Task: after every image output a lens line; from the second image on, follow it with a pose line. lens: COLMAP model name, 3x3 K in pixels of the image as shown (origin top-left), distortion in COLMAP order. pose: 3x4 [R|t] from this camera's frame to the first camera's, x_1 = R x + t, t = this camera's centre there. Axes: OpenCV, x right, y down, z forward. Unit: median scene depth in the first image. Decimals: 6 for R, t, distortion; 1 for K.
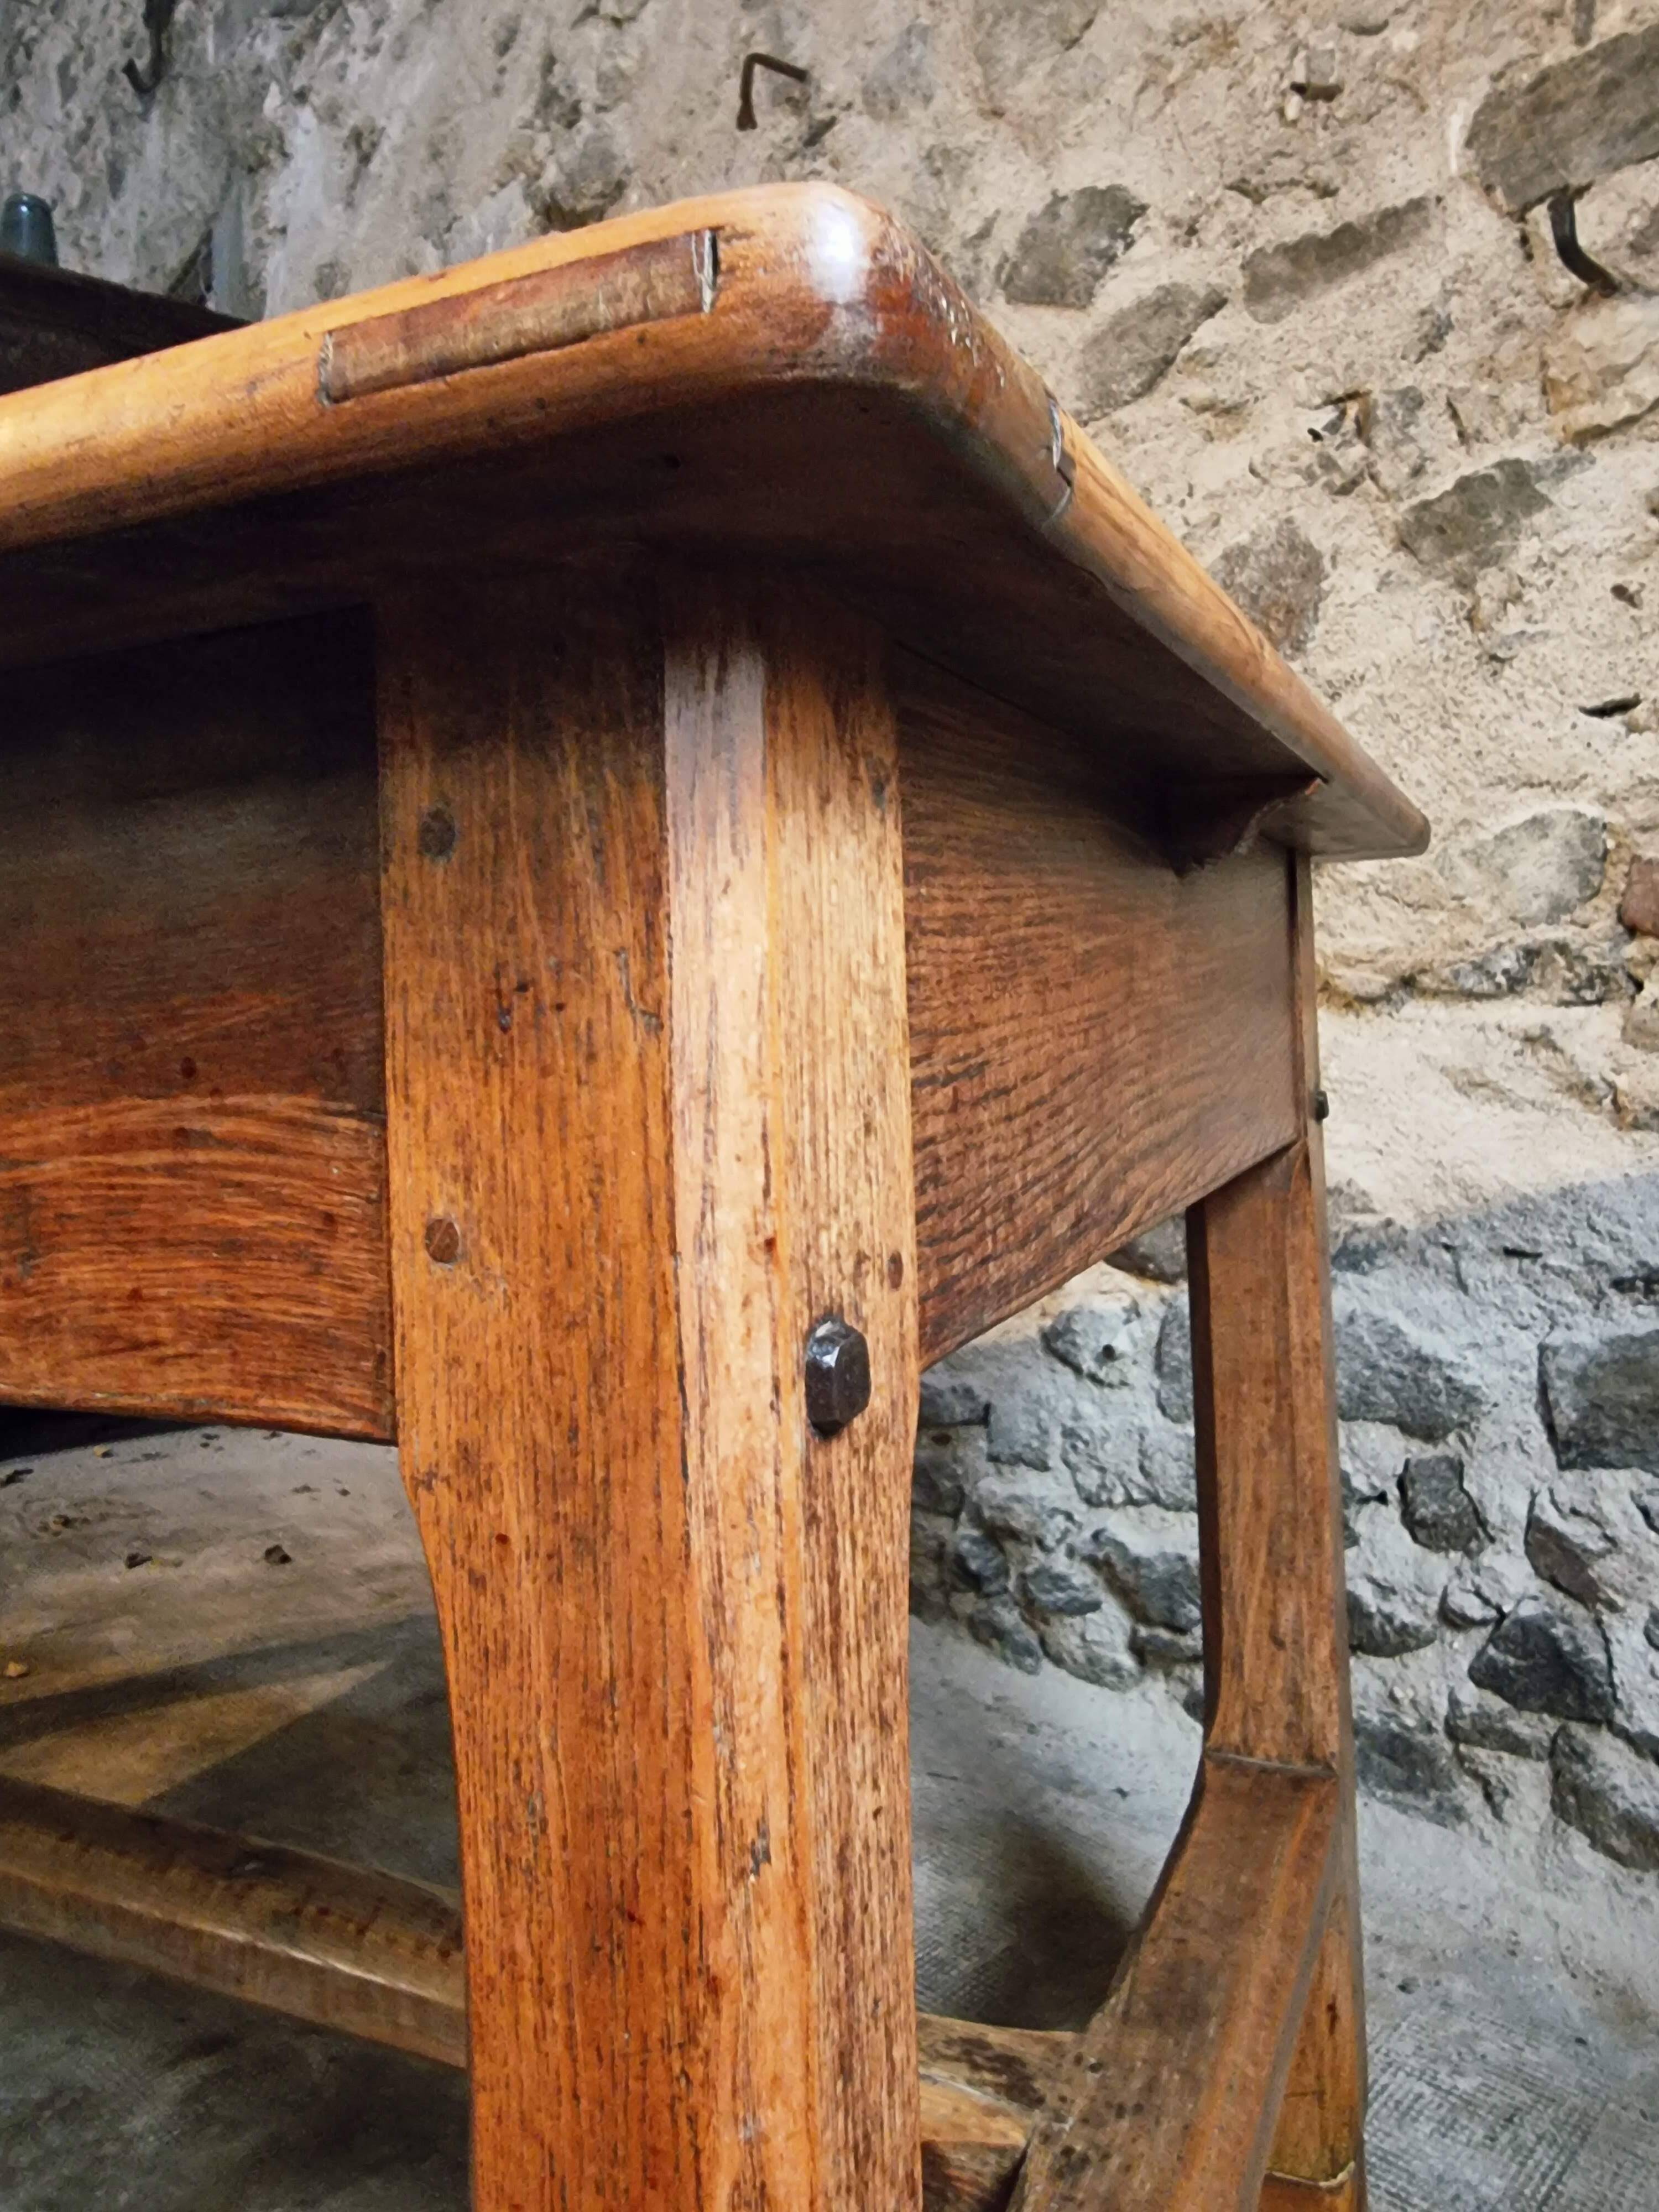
lens RADIAL K [[1610.9, 0, 833.5], [0, 1610.9, 965.1], [0, 0, 1]] dist [0.001827, 0.000735]
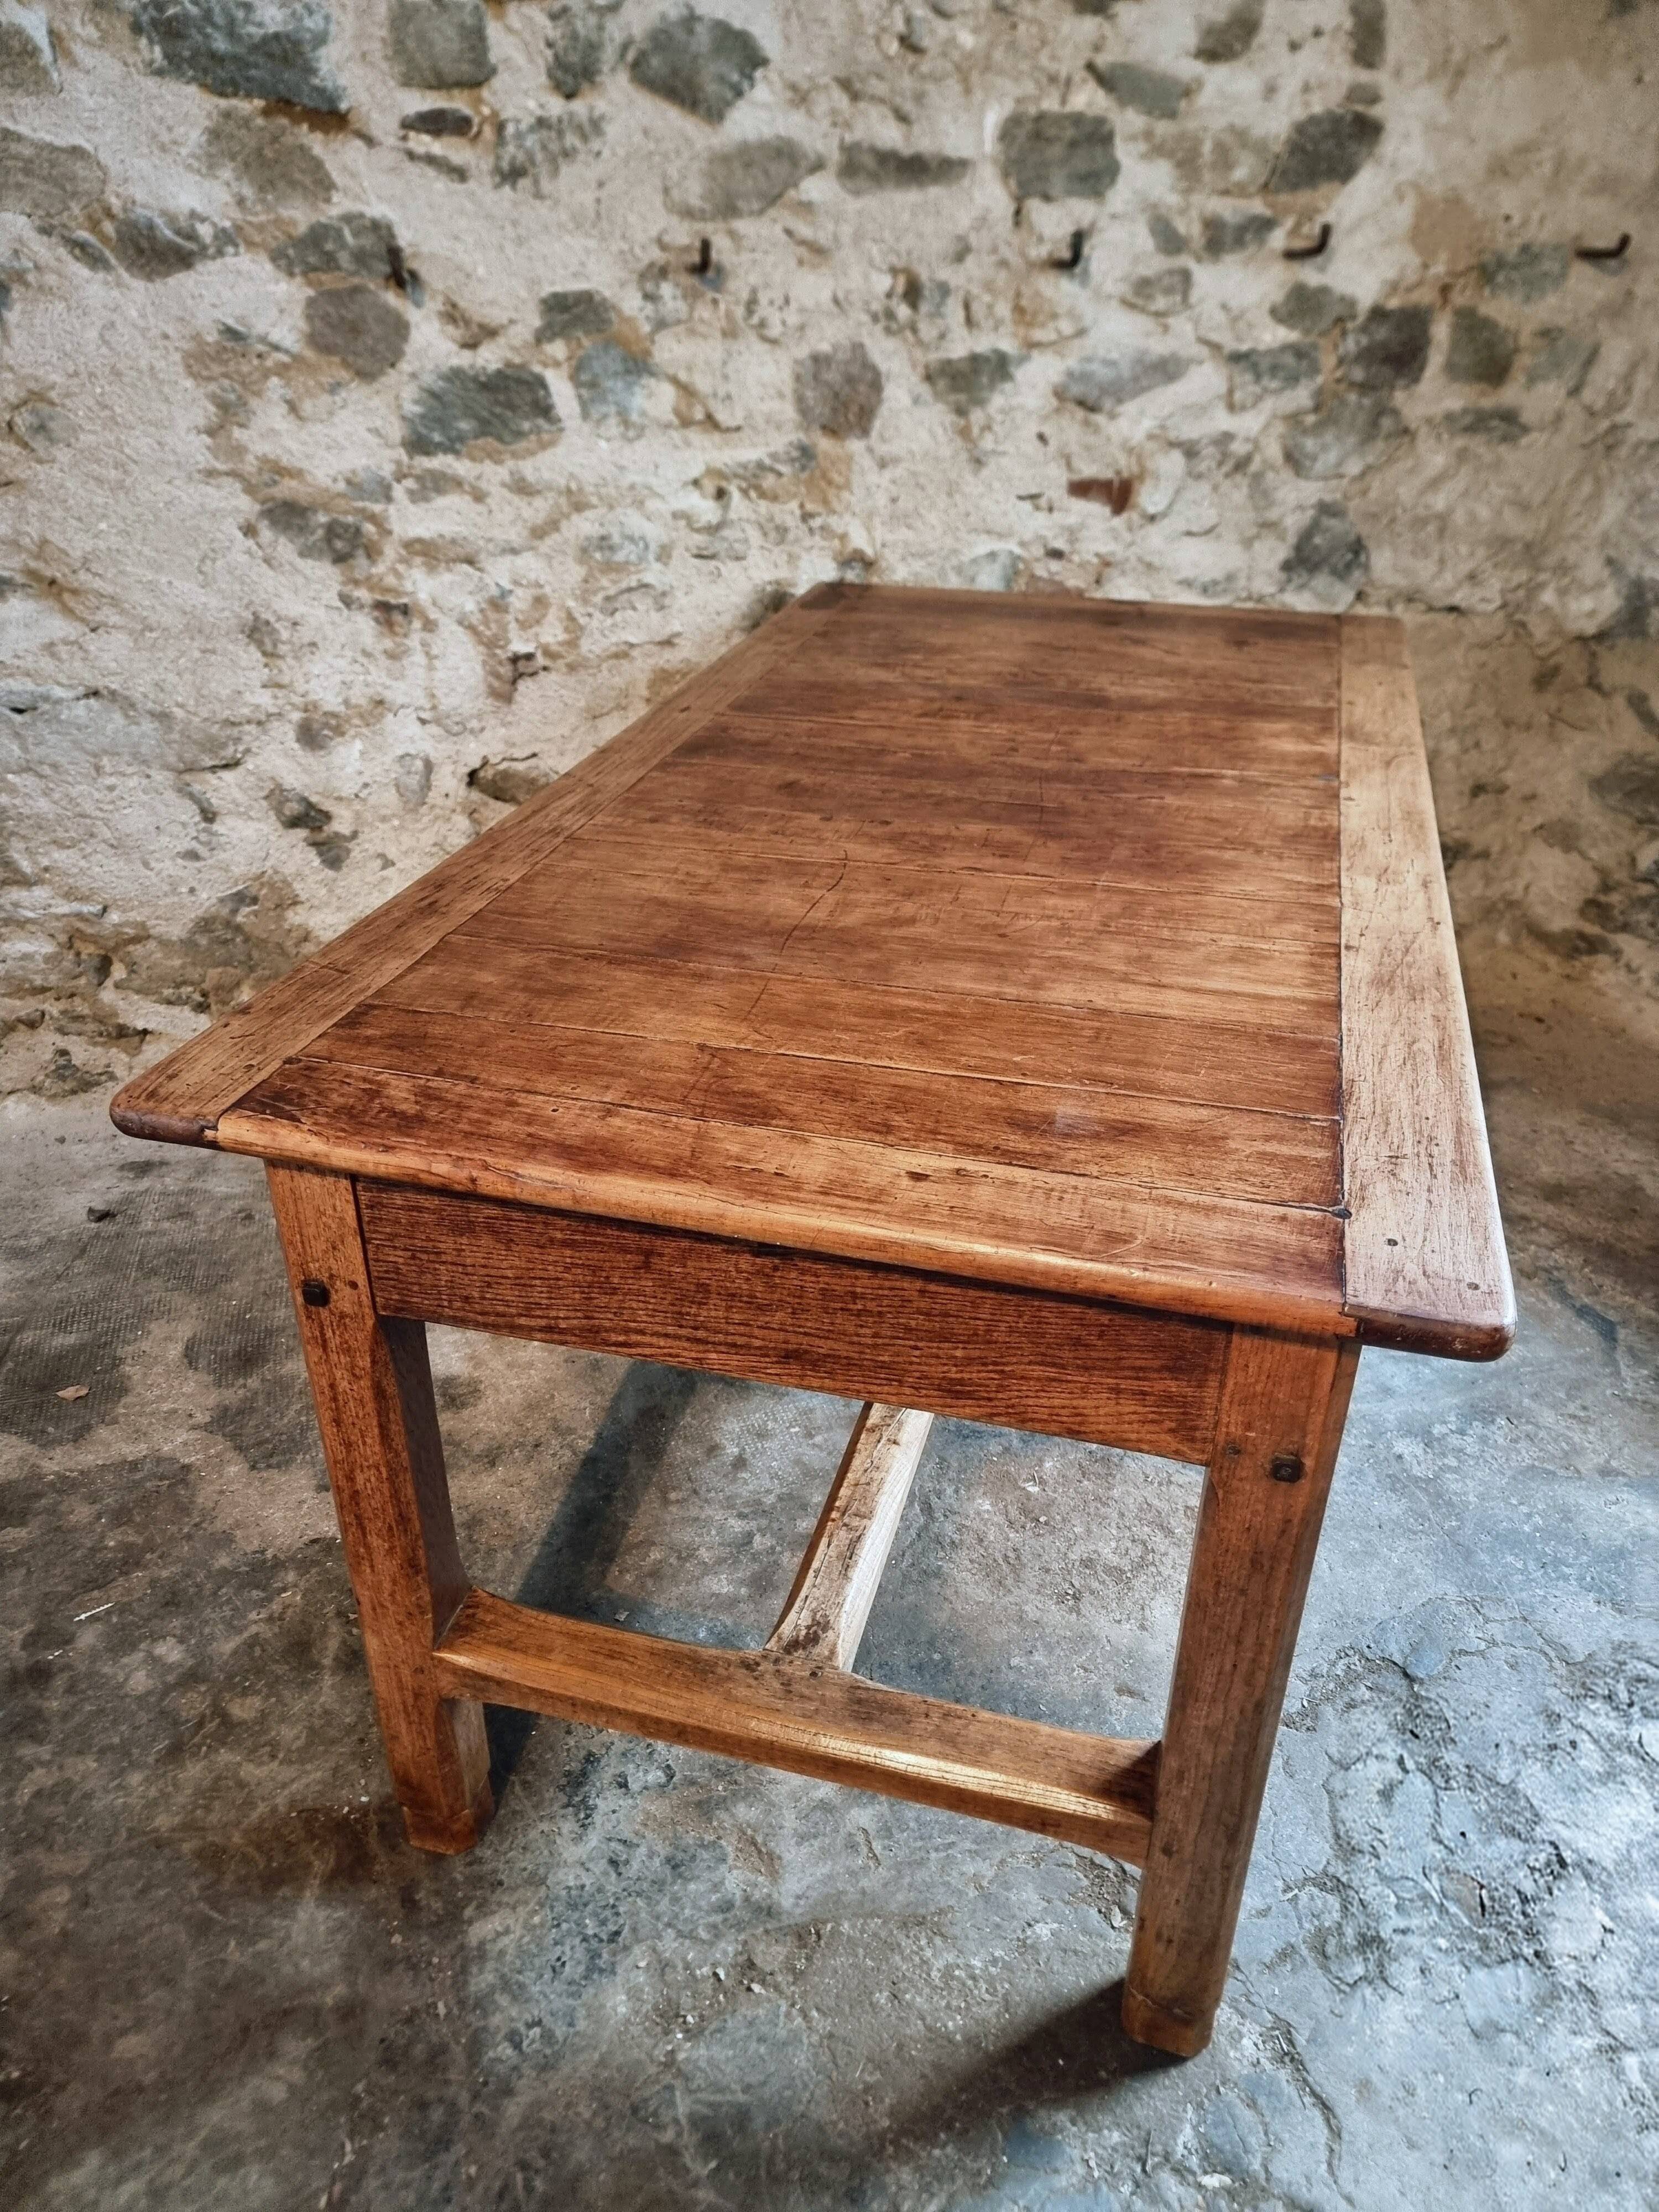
lens RADIAL K [[1548.8, 0, 829.0], [0, 1548.8, 1119.6], [0, 0, 1]] dist [0.047225, -0.035341]
pose [[0.465150, -0.414022, 0.782446, -1.347780], [-0.046989, 0.871094, 0.488863, -0.378623], [-0.883984, -0.264161, 0.385735, 0.216284]]
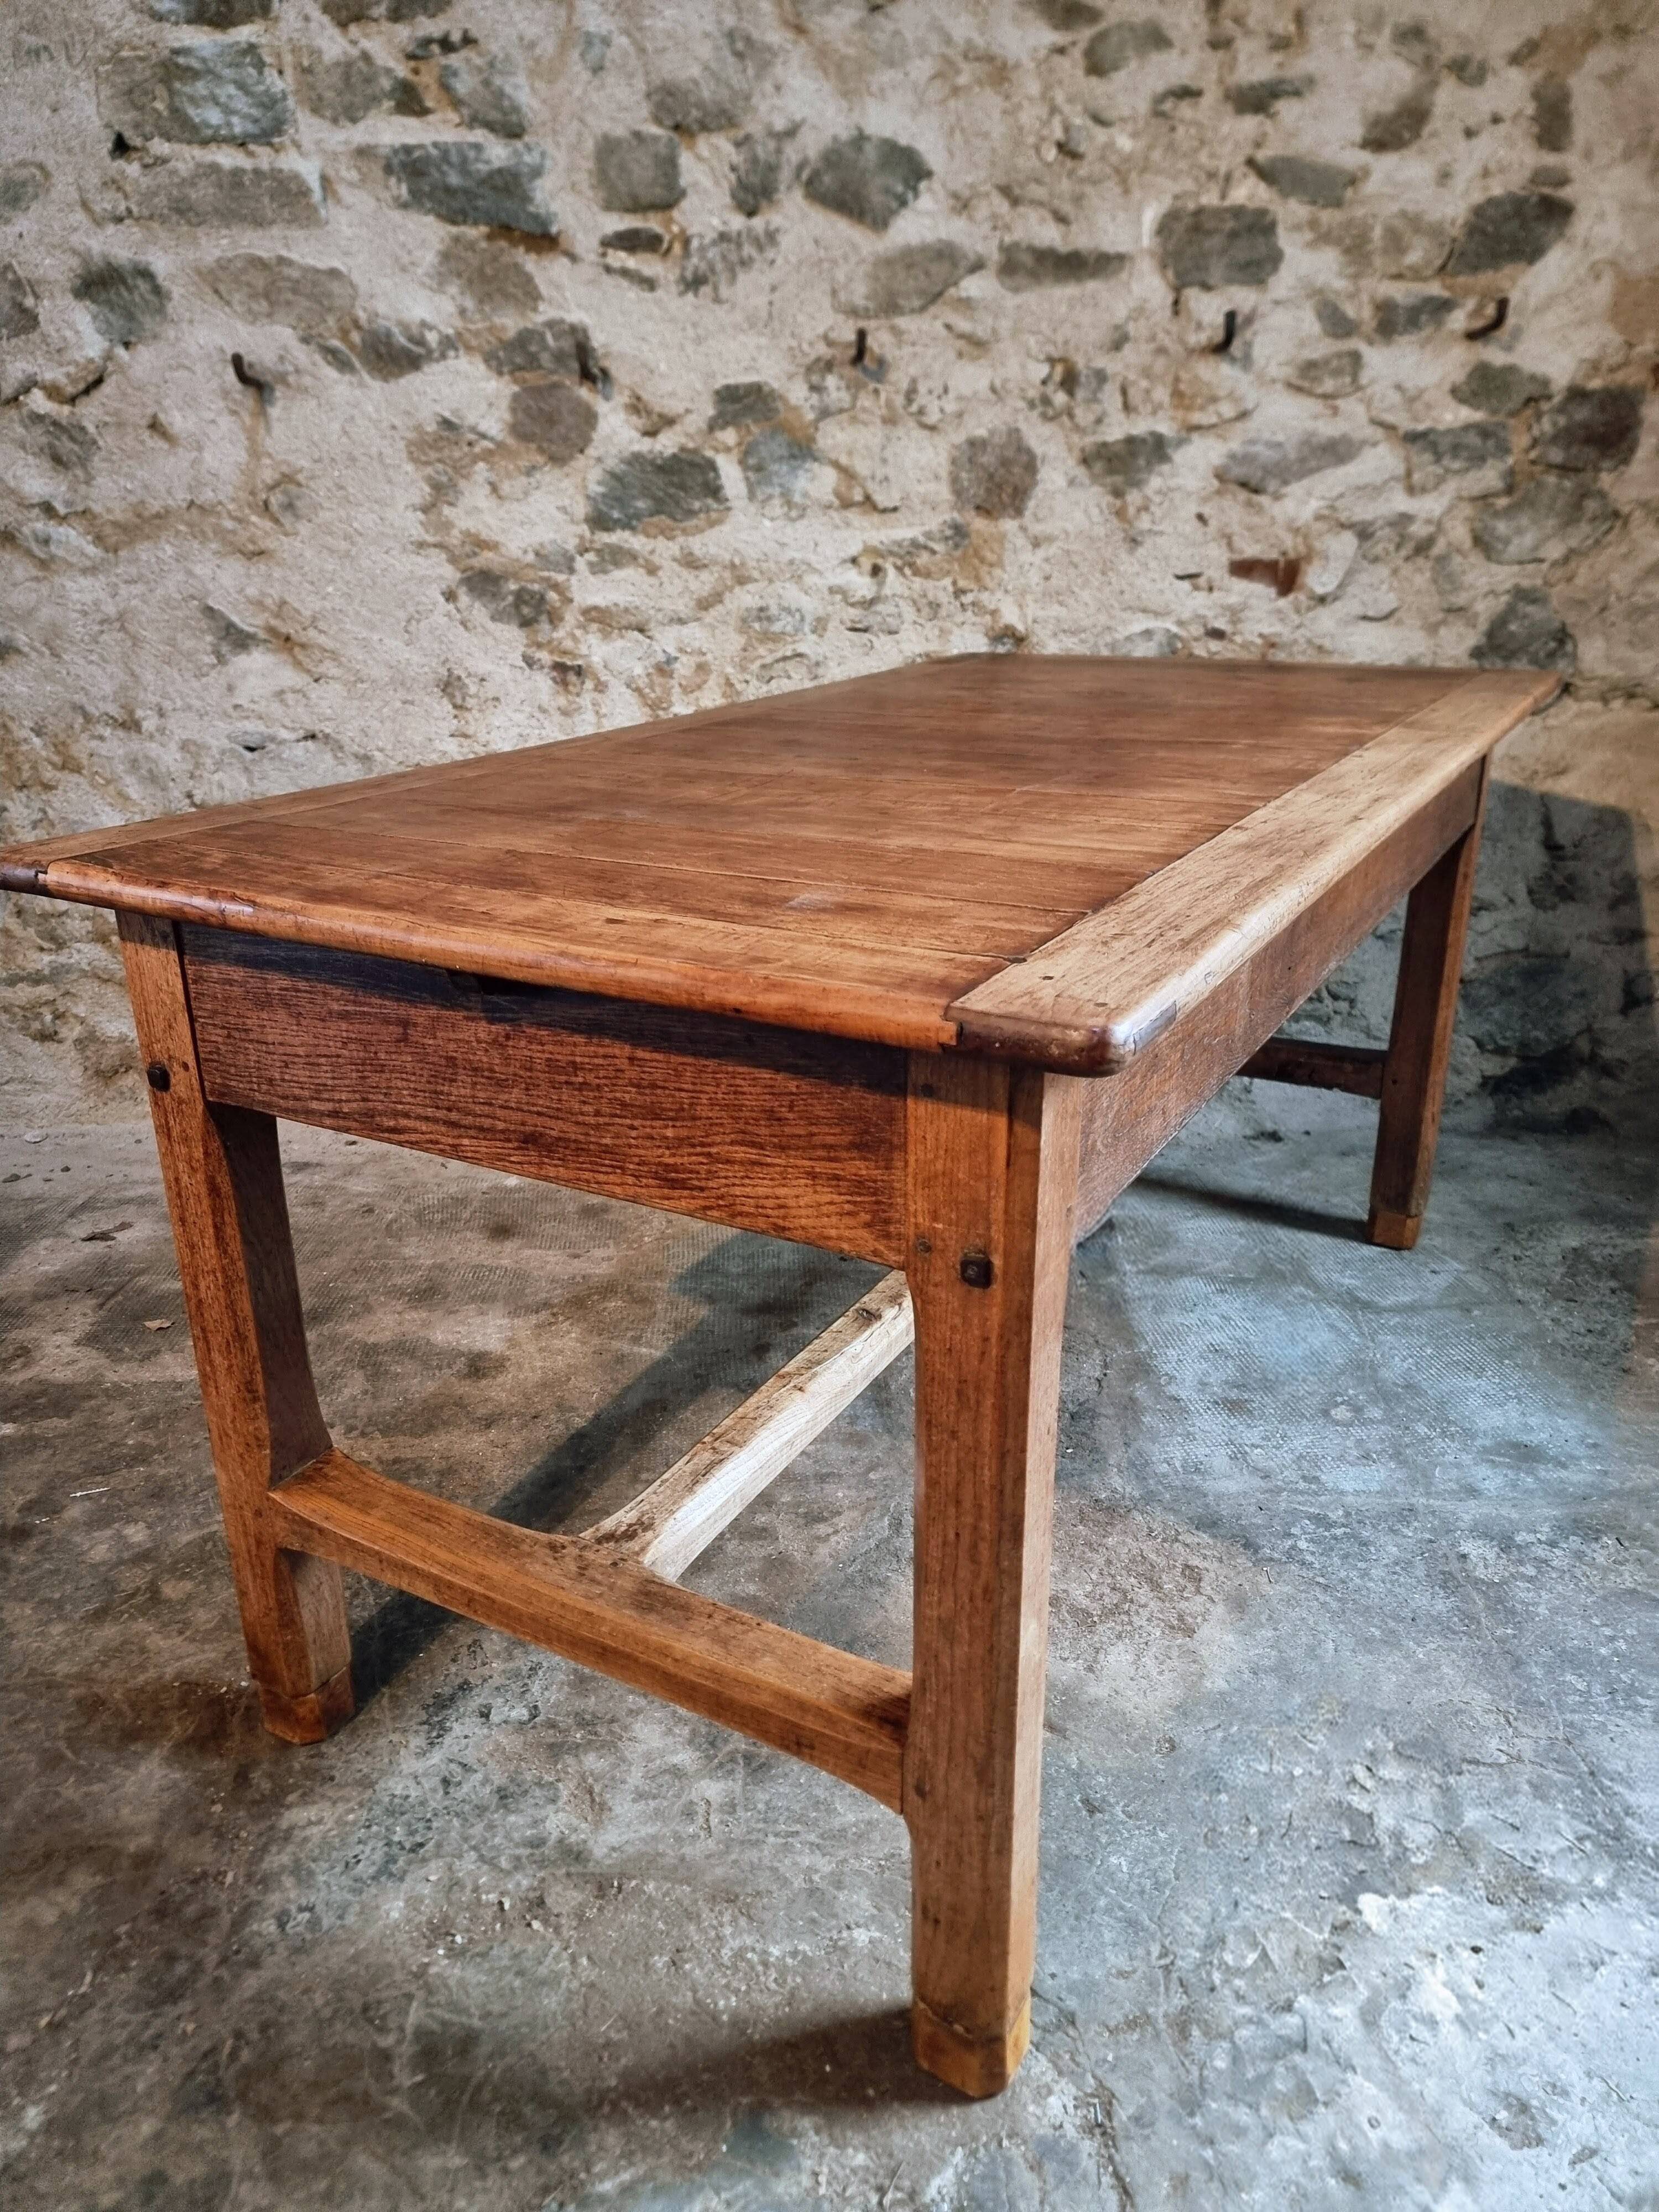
lens RADIAL K [[1540.8, 0, 800.5], [0, 1540.8, 1114.3], [0, 0, 1]] dist [0.050655, -0.039768]
pose [[0.678336, -0.245047, 0.692685, -1.233863], [-0.029472, 0.932914, 0.358892, -0.190607], [-0.734161, -0.263864, 0.625607, -0.054696]]
